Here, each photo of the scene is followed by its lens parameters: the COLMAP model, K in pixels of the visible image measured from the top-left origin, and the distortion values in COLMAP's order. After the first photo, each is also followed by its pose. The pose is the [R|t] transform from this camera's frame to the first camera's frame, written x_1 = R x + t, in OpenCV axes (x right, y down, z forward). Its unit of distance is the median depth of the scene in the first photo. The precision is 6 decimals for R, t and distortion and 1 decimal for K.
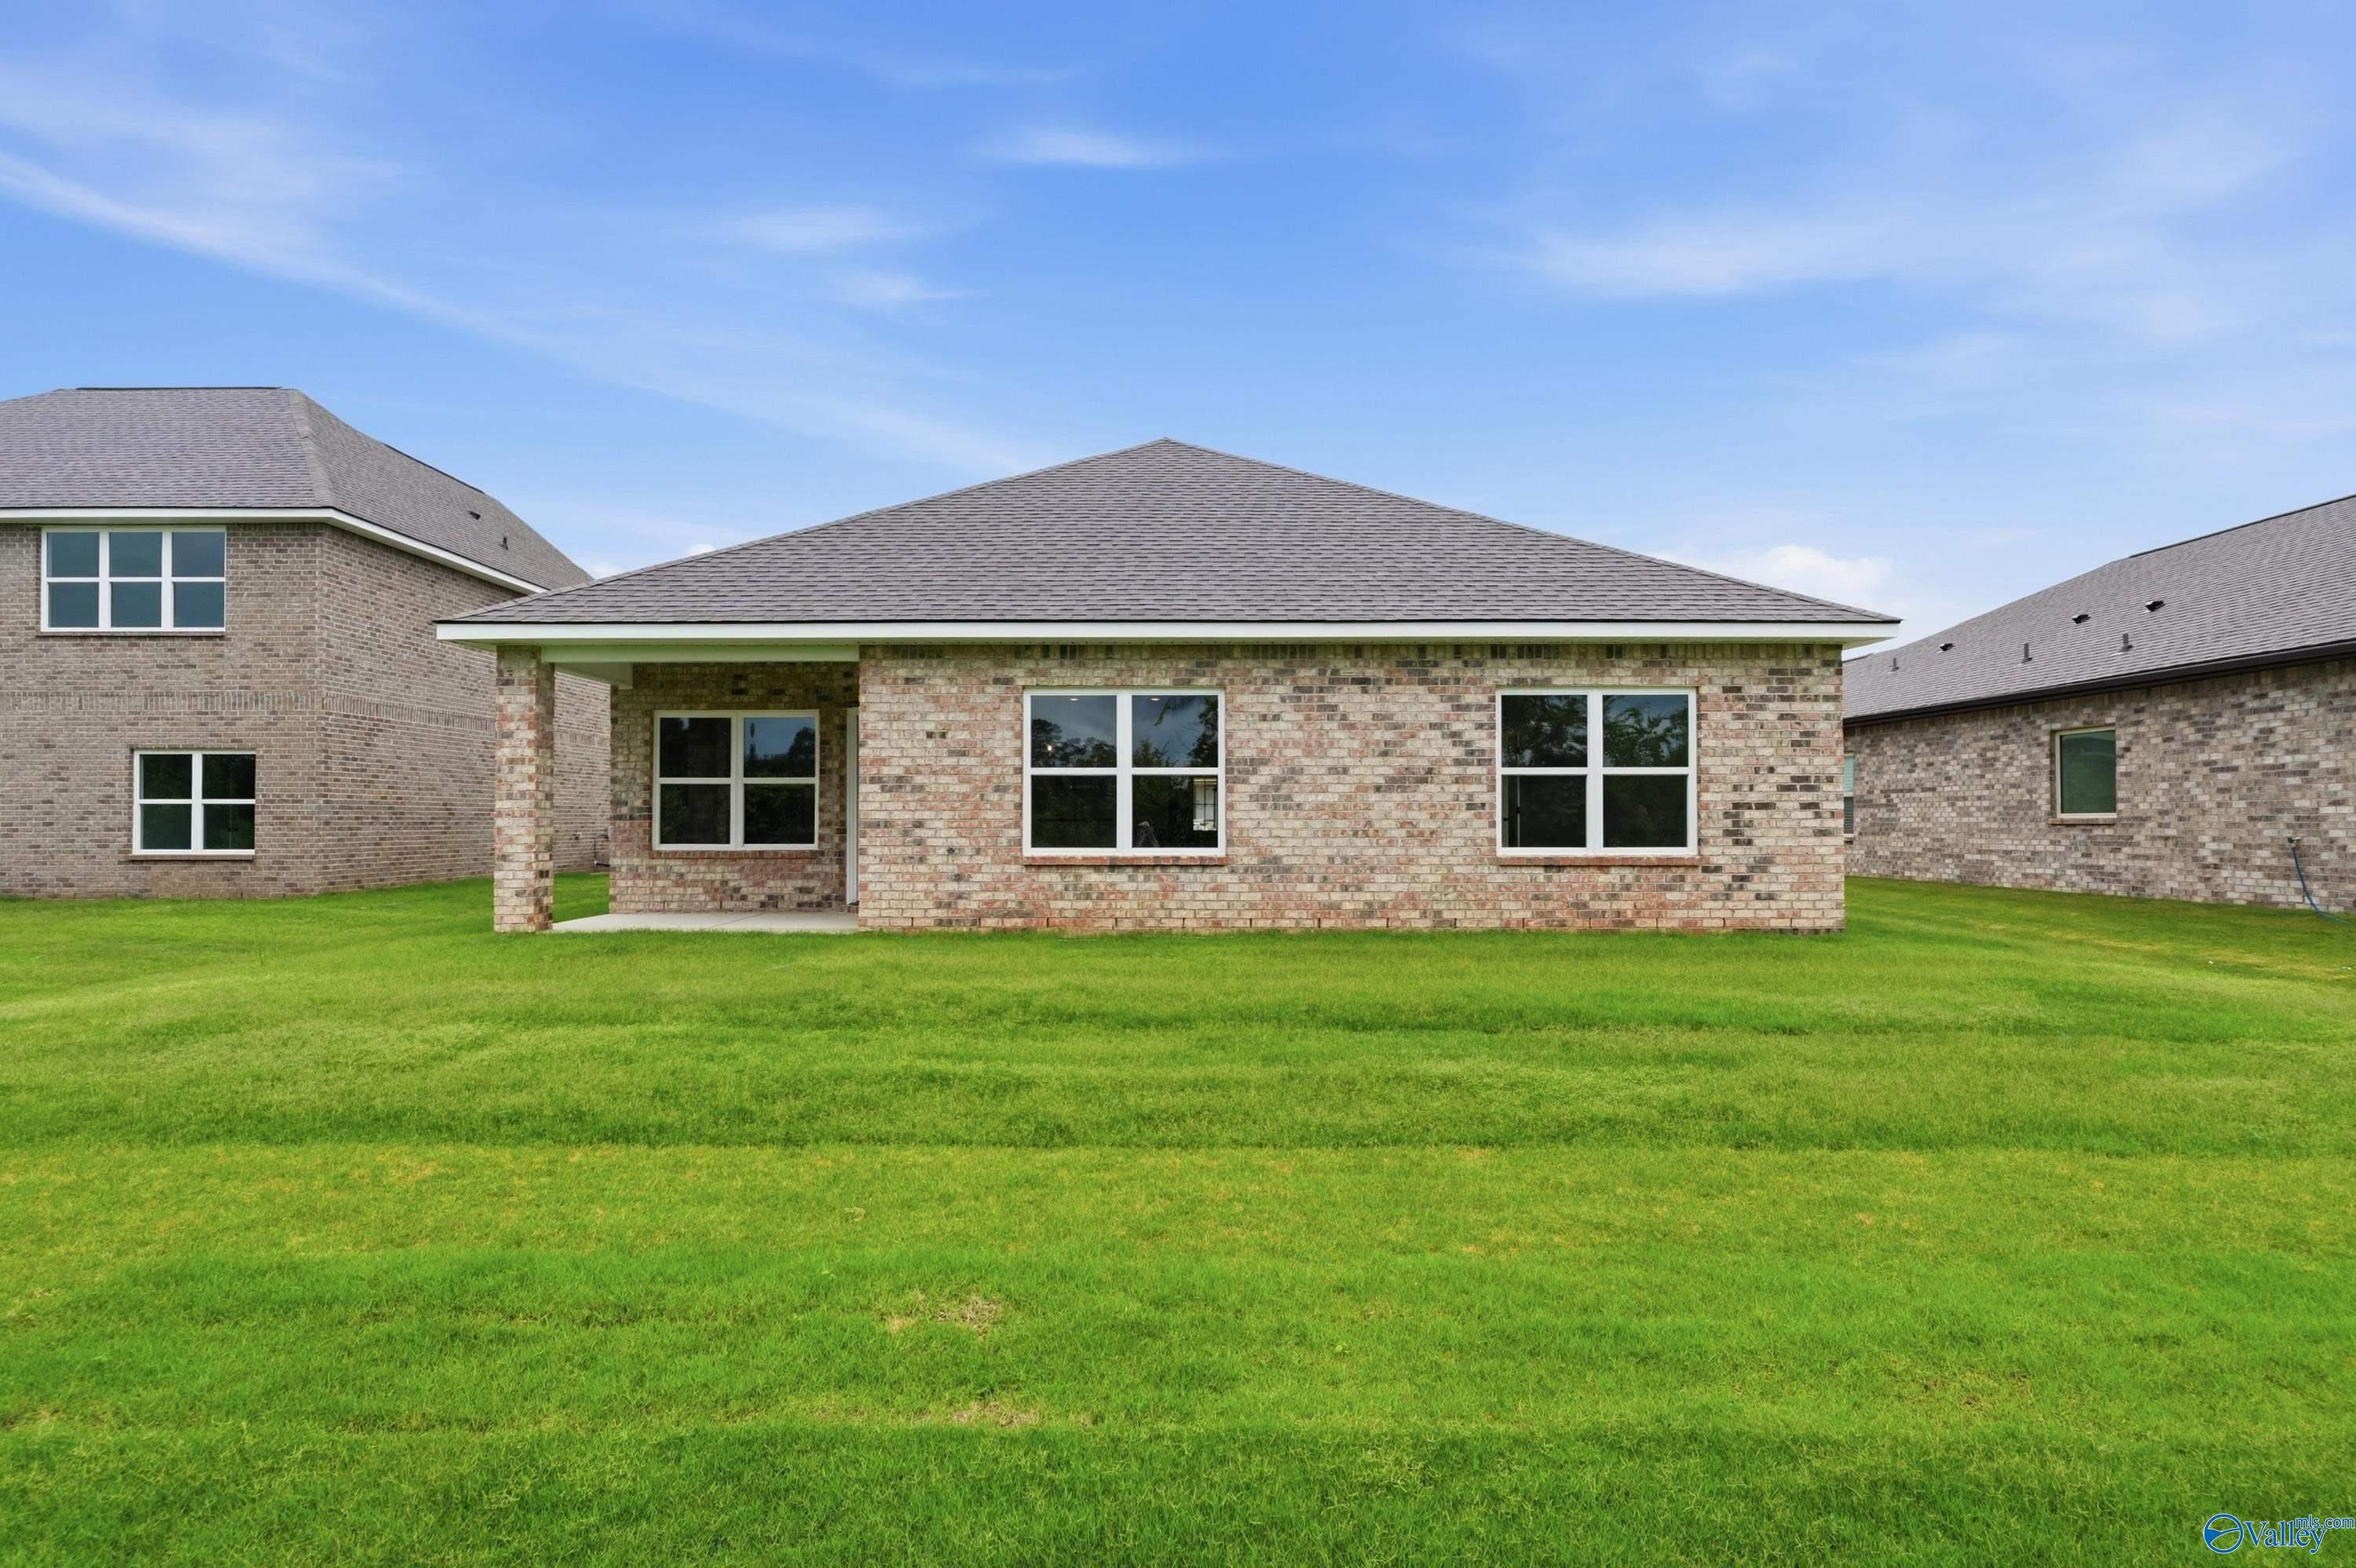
lens RADIAL K [[1255.3, 0, 1186.7], [0, 1255.3, 806.5], [0, 0, 1]] dist [-0.001547, -0.000597]
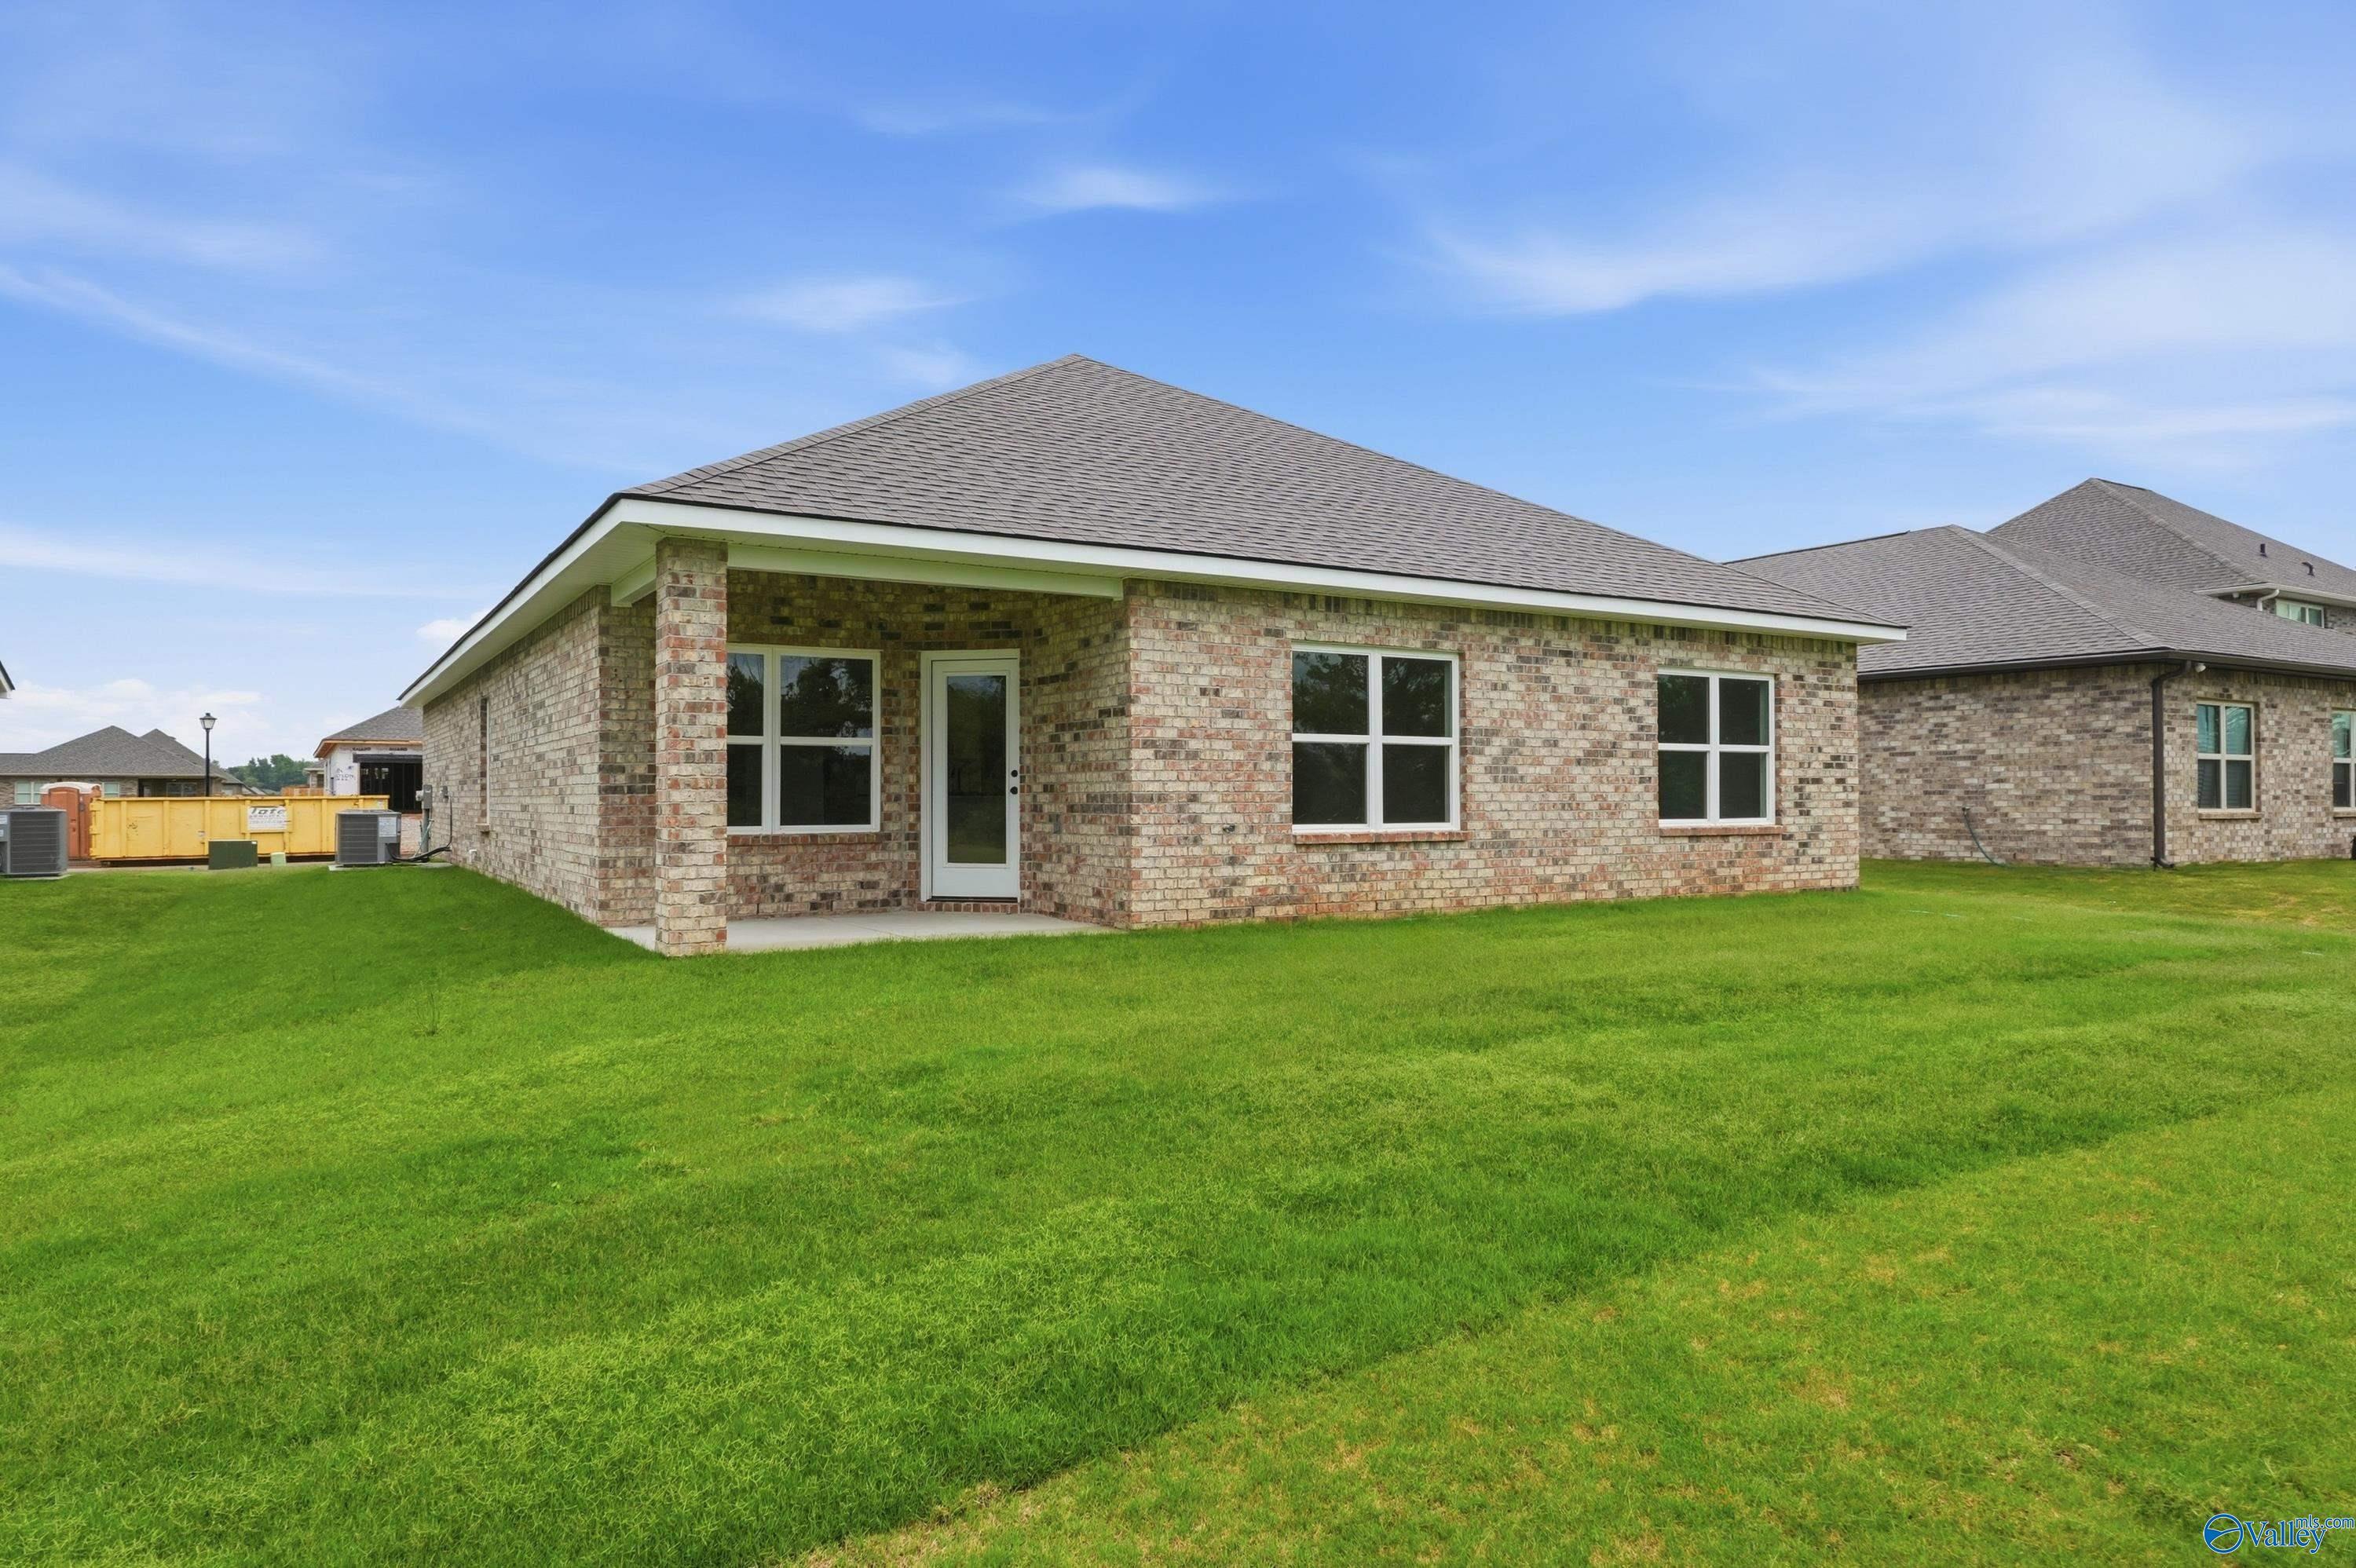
lens RADIAL K [[1406.4, 0, 1163.5], [0, 1406.4, 781.6], [0, 0, 1]] dist [-0.003007, -0.000170]
pose [[0.859521, 0.004574, 0.511080, -0.706555], [-0.004869, 0.999988, -0.000762, 0.004091], [-0.511077, -0.001833, 0.859533, 0.203530]]
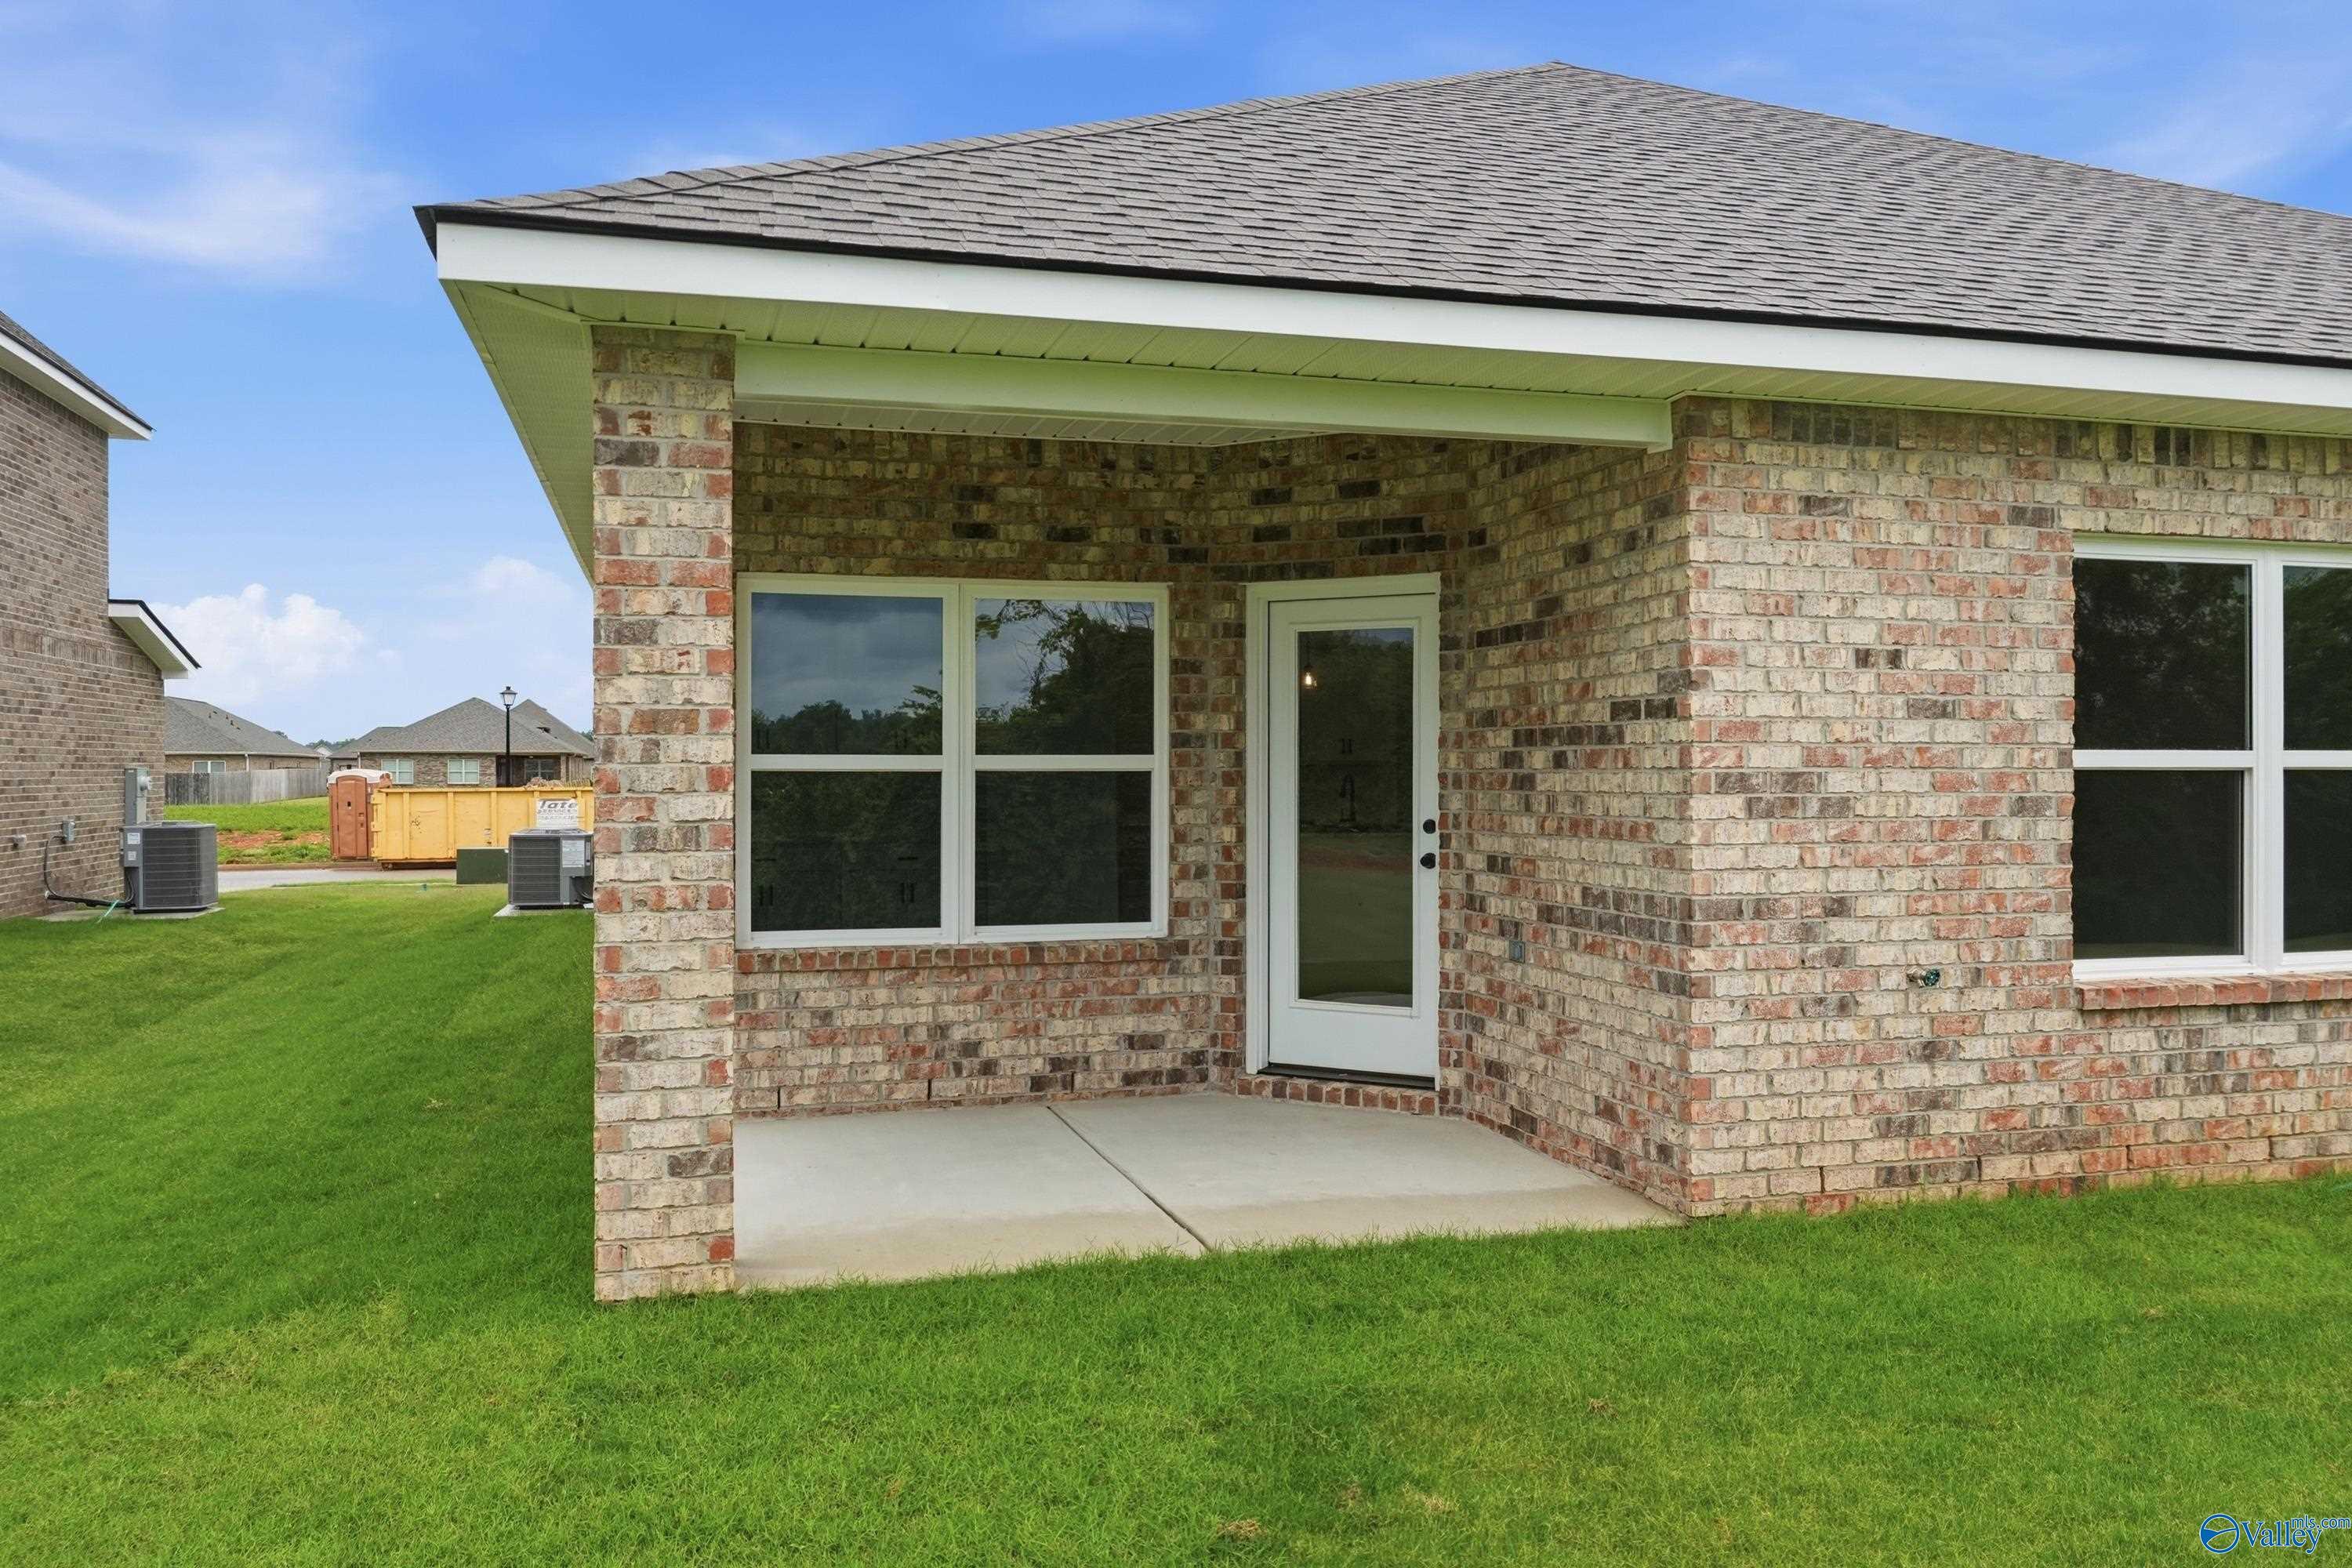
lens RADIAL K [[1723.7, 0, 1178.1], [0, 1723.7, 784.7], [0, 0, 1]] dist [-0.003516, 0.000576]
pose [[0.965909, -0.001361, 0.258879, -0.520621], [-0.003838, 0.999801, 0.019577, -0.029493], [-0.258854, -0.019904, 0.965711, 0.571575]]
